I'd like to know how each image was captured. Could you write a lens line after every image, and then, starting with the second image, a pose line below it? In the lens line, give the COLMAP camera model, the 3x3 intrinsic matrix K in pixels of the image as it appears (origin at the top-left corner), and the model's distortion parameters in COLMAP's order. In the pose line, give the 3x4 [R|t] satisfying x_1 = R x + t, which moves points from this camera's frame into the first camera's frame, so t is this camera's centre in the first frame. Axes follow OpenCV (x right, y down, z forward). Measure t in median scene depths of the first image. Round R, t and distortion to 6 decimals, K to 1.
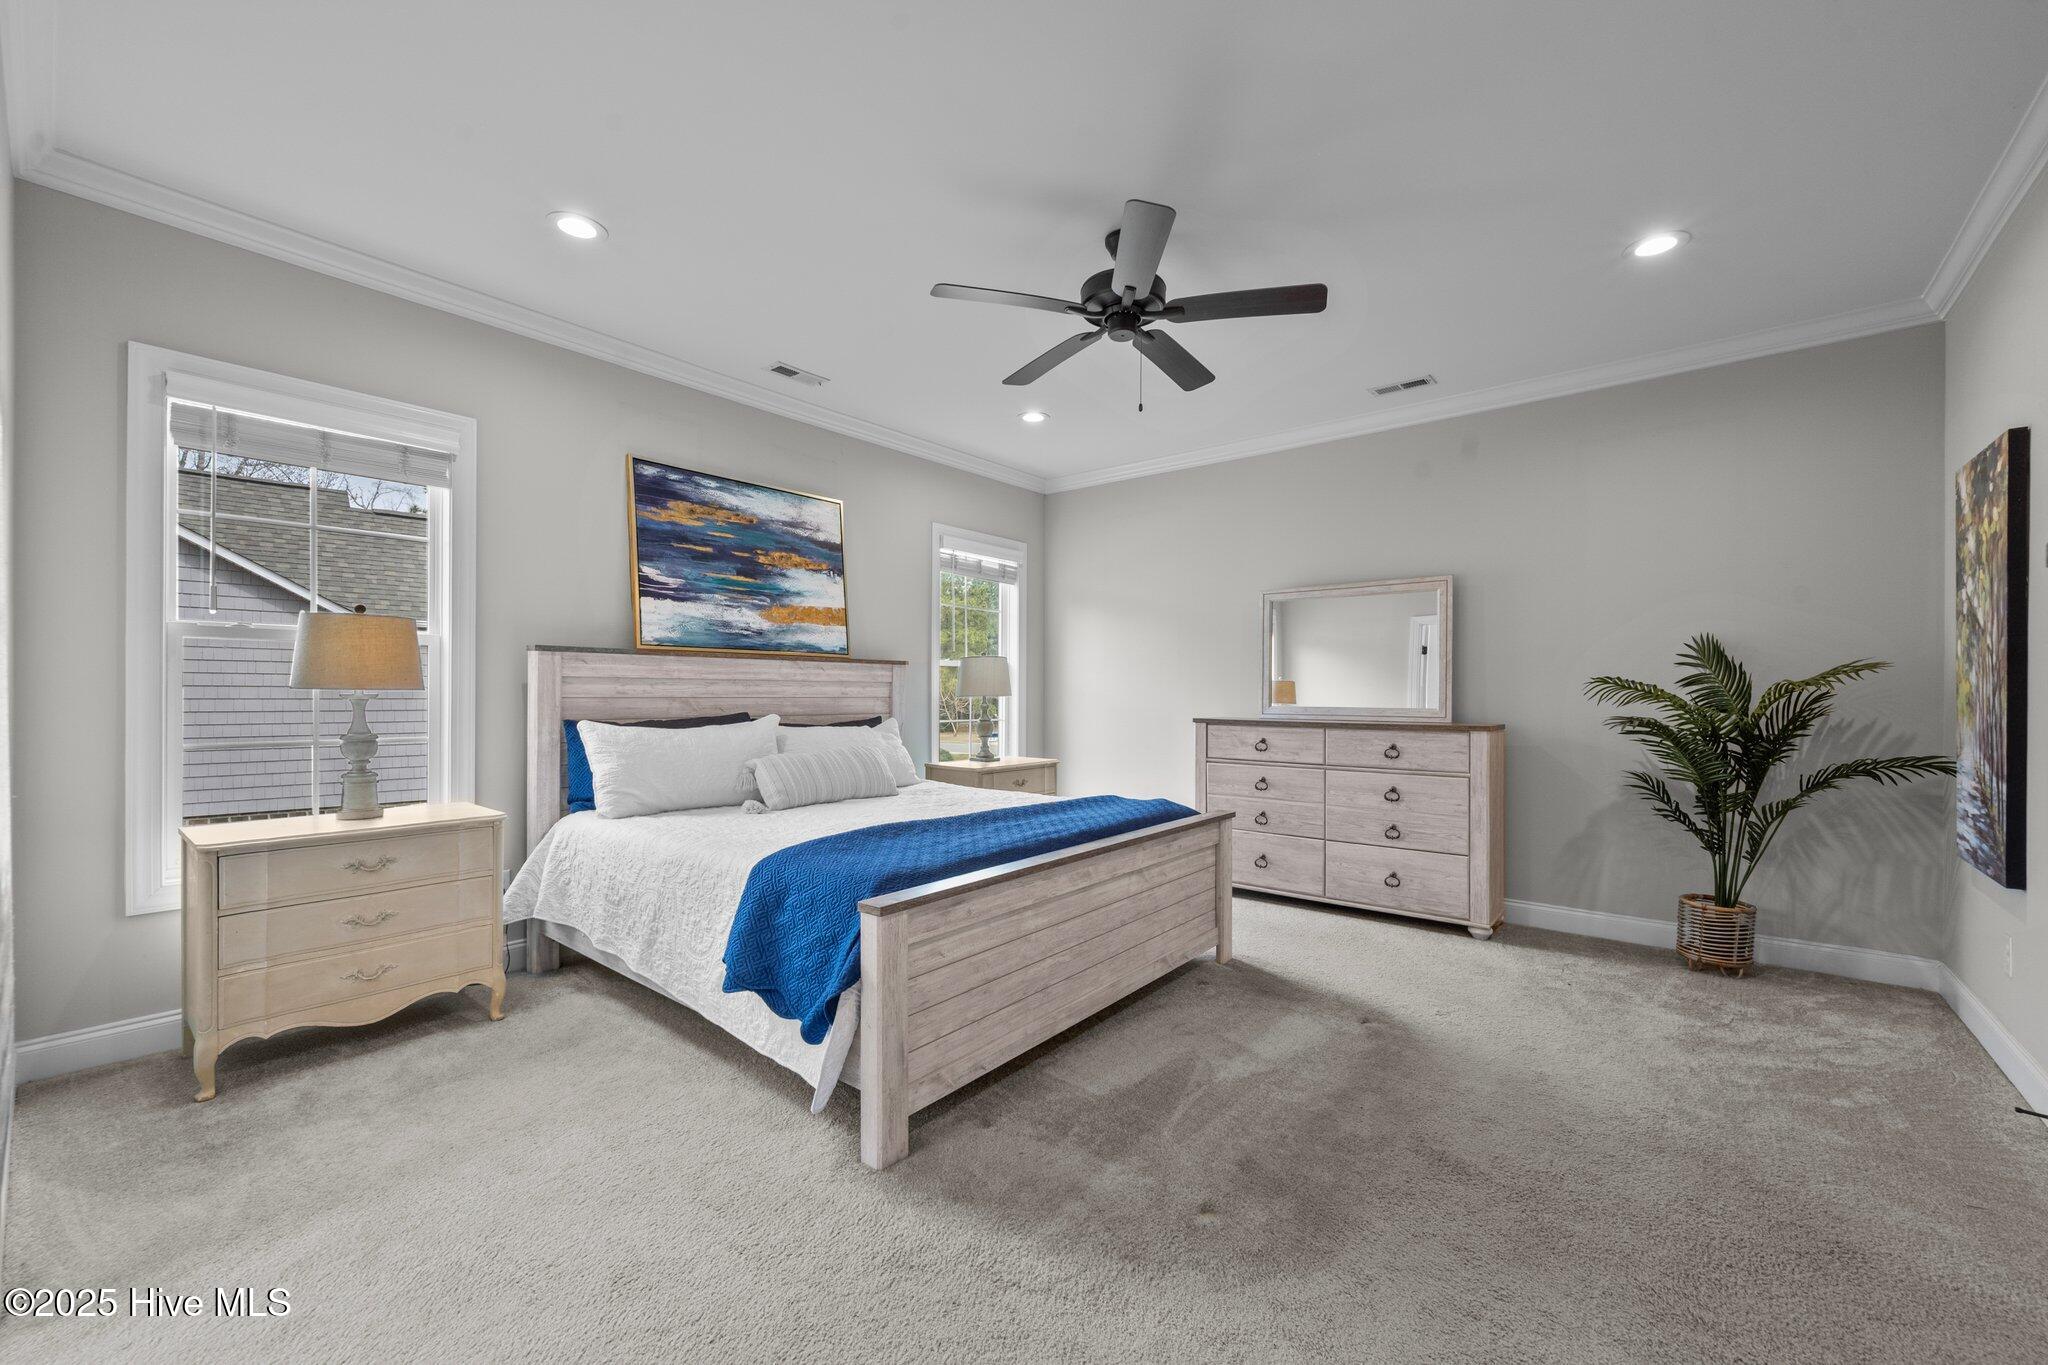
lens RADIAL K [[807.0, 0, 1027.7], [0, 807.0, 679.5], [0, 0, 1]] dist [0.000117, -0.000150]
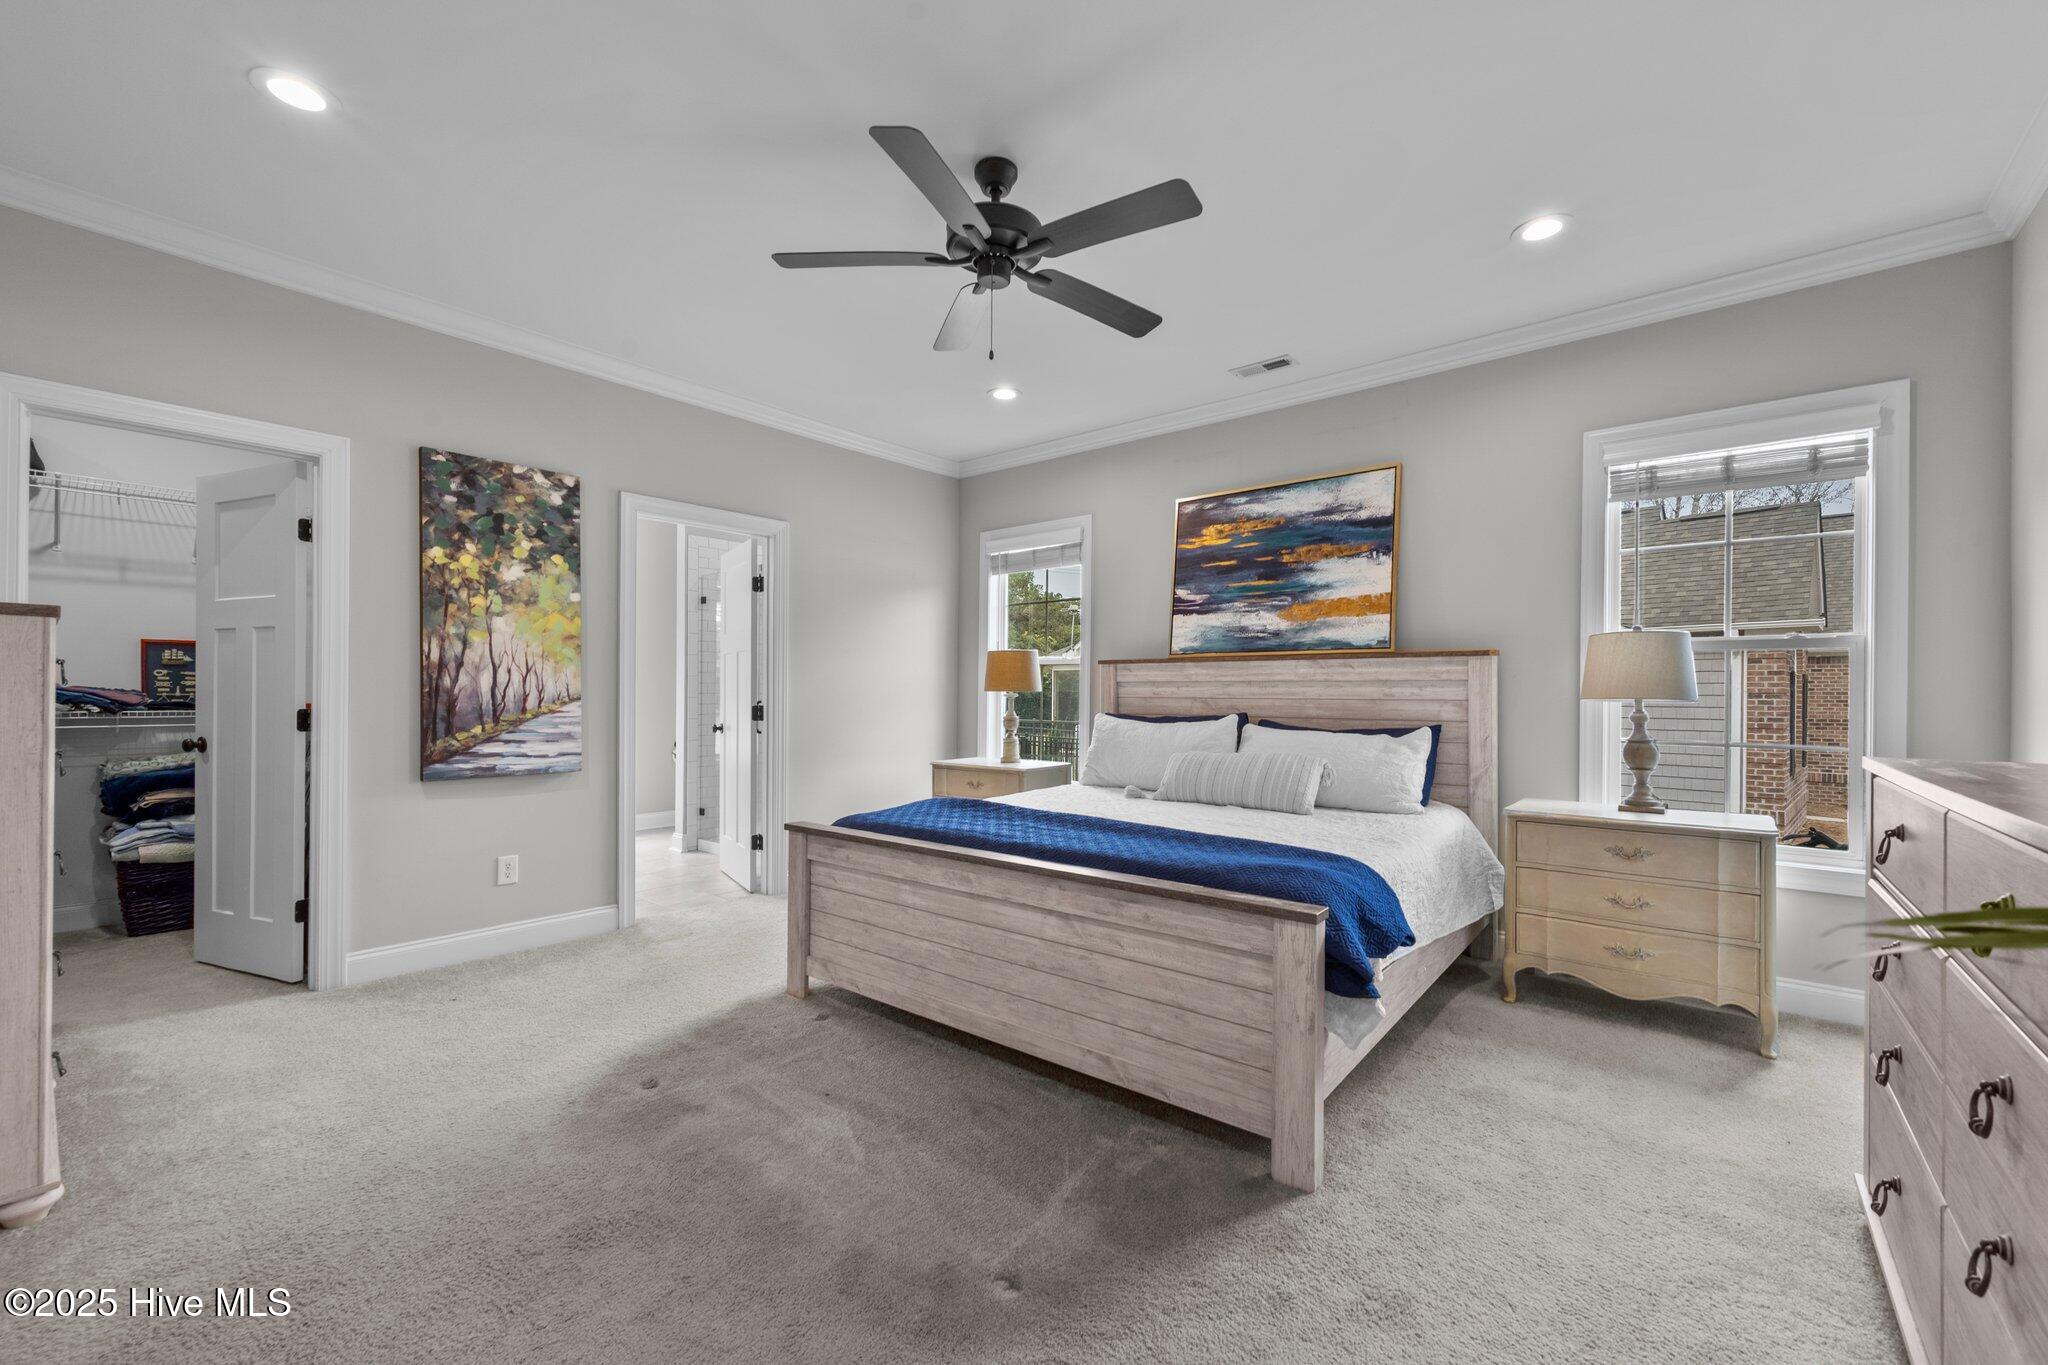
lens RADIAL K [[807.0, 0, 1027.7], [0, 807.0, 679.5], [0, 0, 1]] dist [0.000117, -0.000150]
pose [[0.008244, -0.023263, -0.999695, 0.666734], [0.009650, 0.999685, -0.023183, 0.018963], [0.999919, -0.009456, 0.008466, 0.692361]]
